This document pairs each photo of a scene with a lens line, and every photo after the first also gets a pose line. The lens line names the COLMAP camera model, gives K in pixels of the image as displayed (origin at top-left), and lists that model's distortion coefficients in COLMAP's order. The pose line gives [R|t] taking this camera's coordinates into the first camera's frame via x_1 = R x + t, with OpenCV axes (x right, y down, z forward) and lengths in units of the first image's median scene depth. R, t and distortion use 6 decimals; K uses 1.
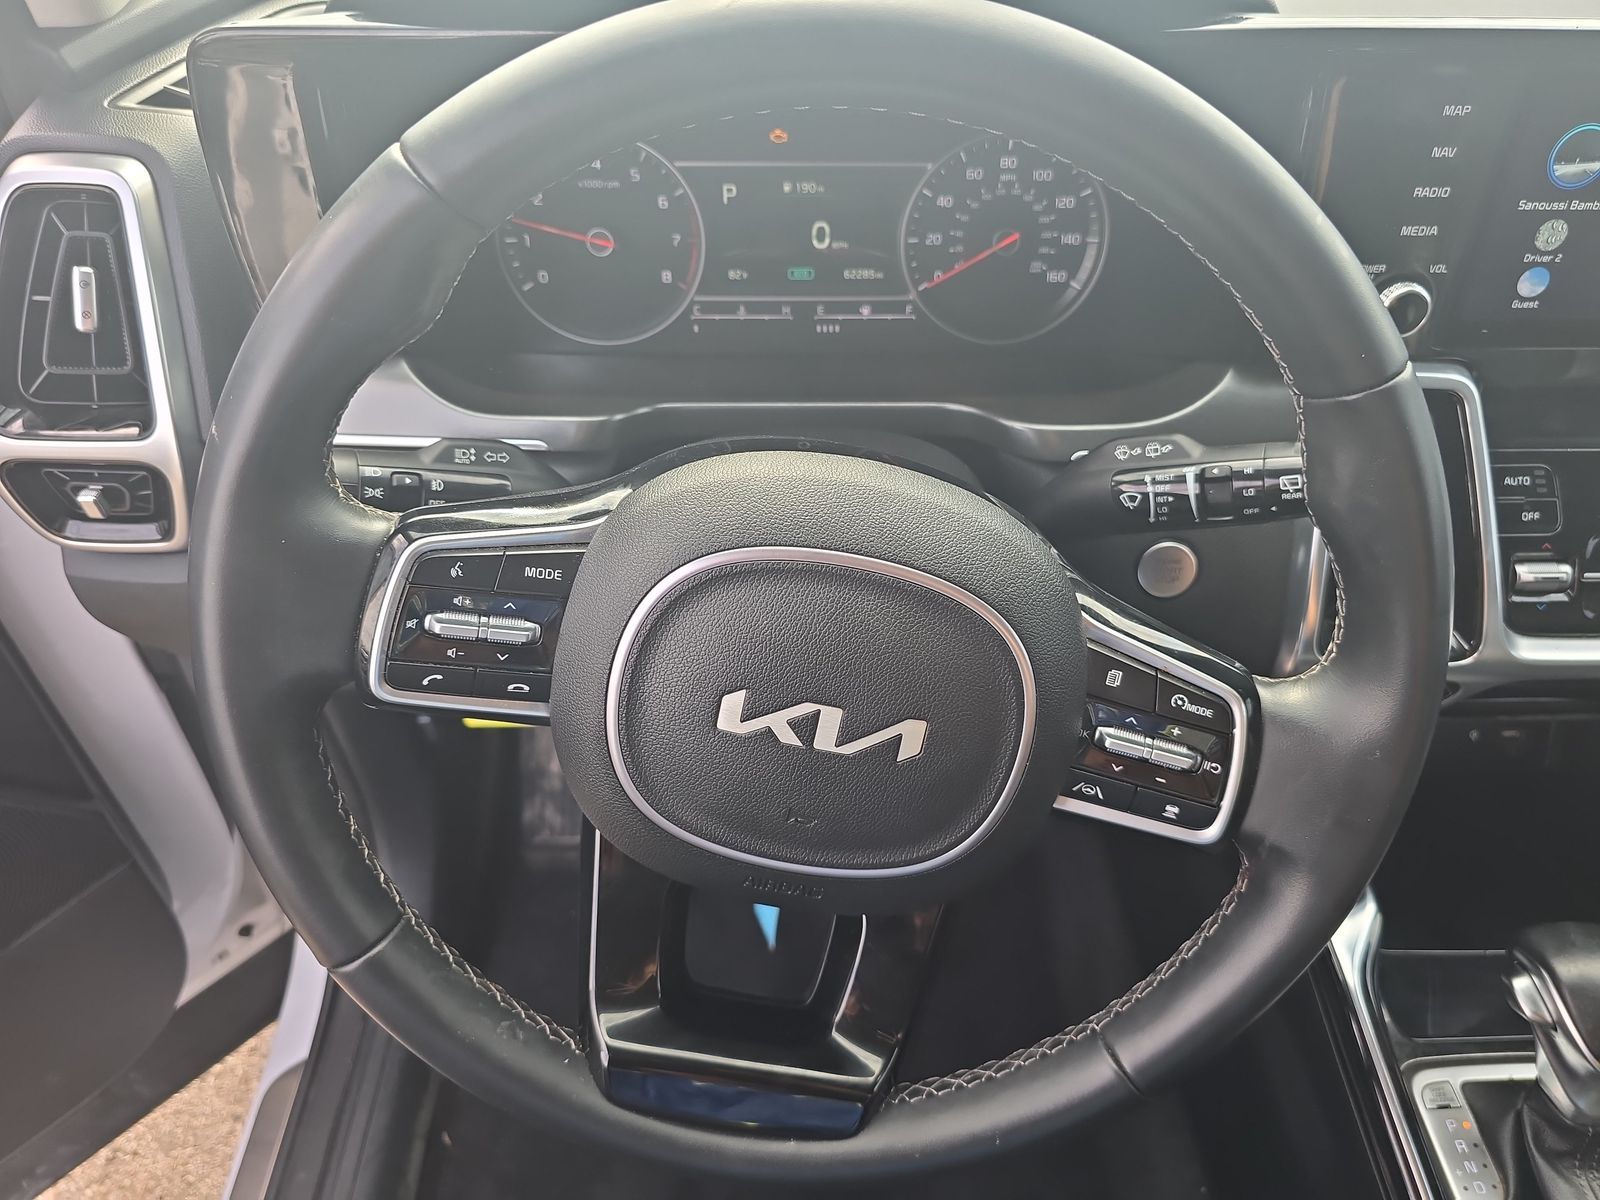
lens RADIAL K [[1072.6, 0, 797.8], [0, 1072.6, 602.7], [0, 0, 1]] dist [0.019855, -0.004279]
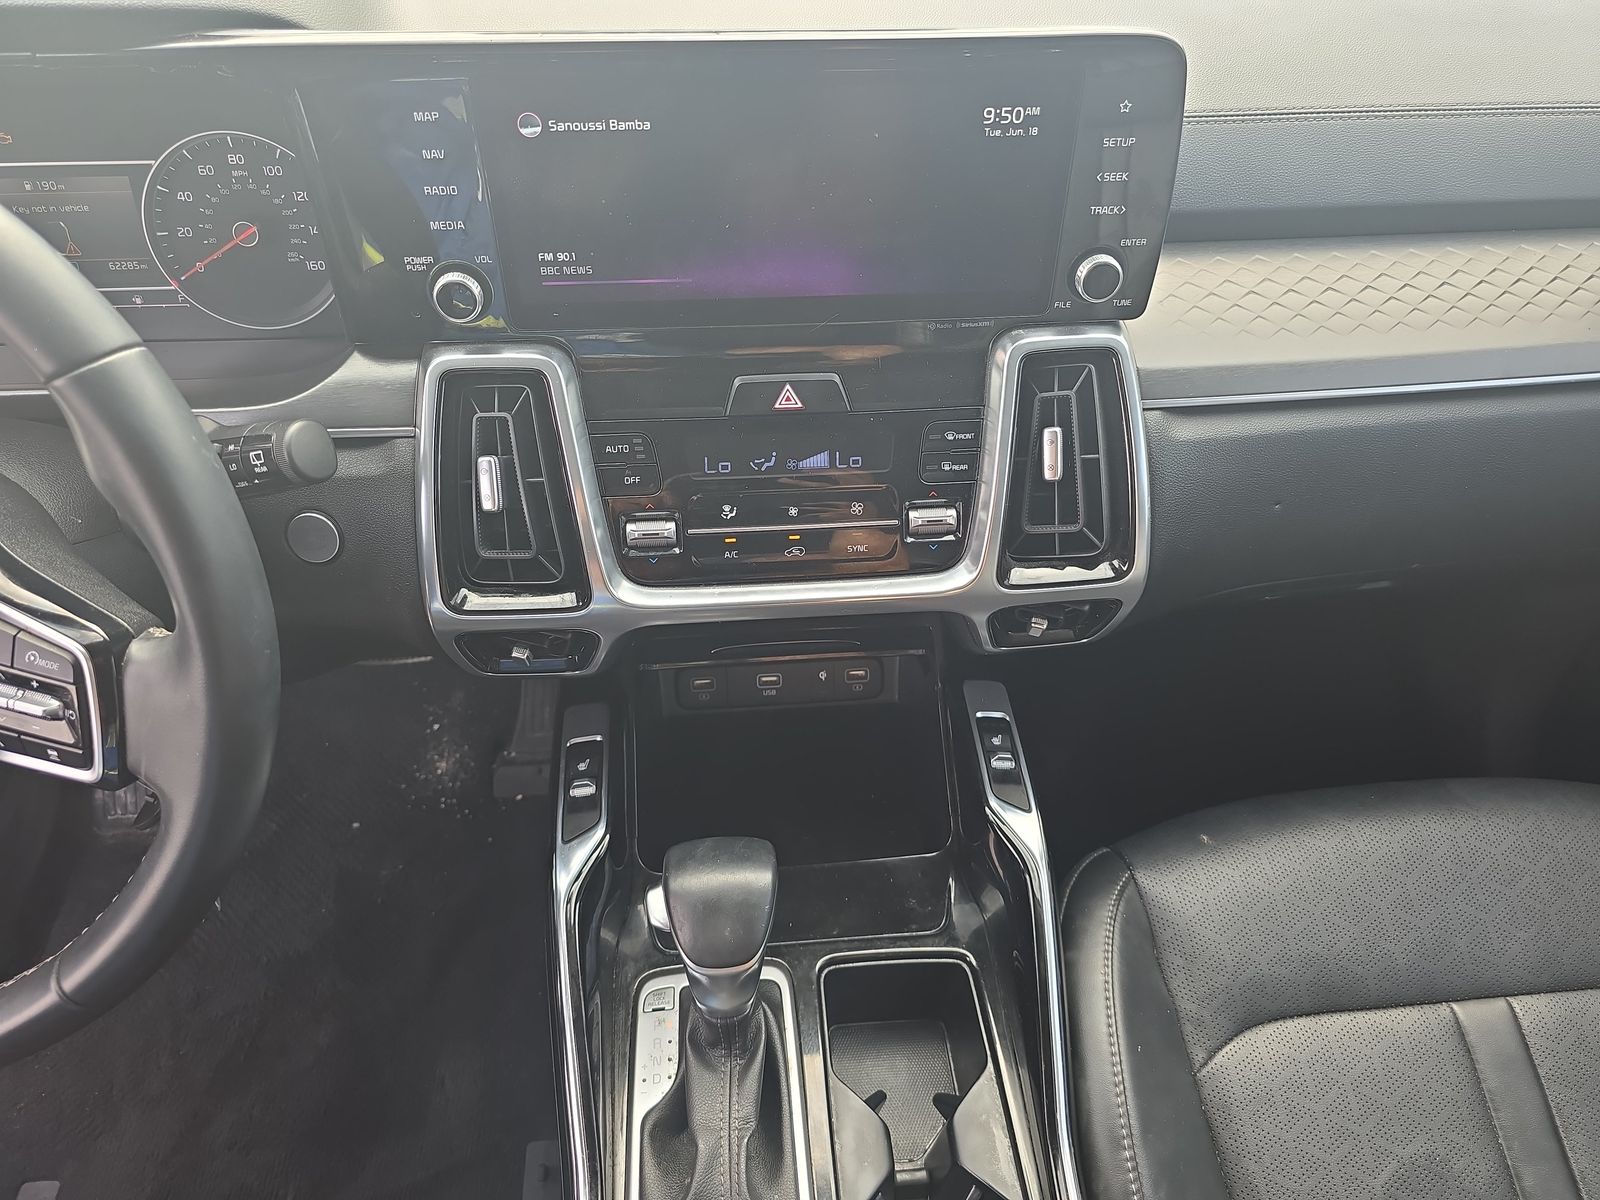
lens RADIAL K [[1072.6, 0, 801.4], [0, 1072.6, 596.2], [0, 0, 1]] dist [0.019855, -0.004279]
pose [[0.998017, -0.036909, 0.050985, 0.687627], [0.036175, 0.999229, 0.015234, 0.025290], [-0.051508, -0.013360, 0.998583, -0.098251]]
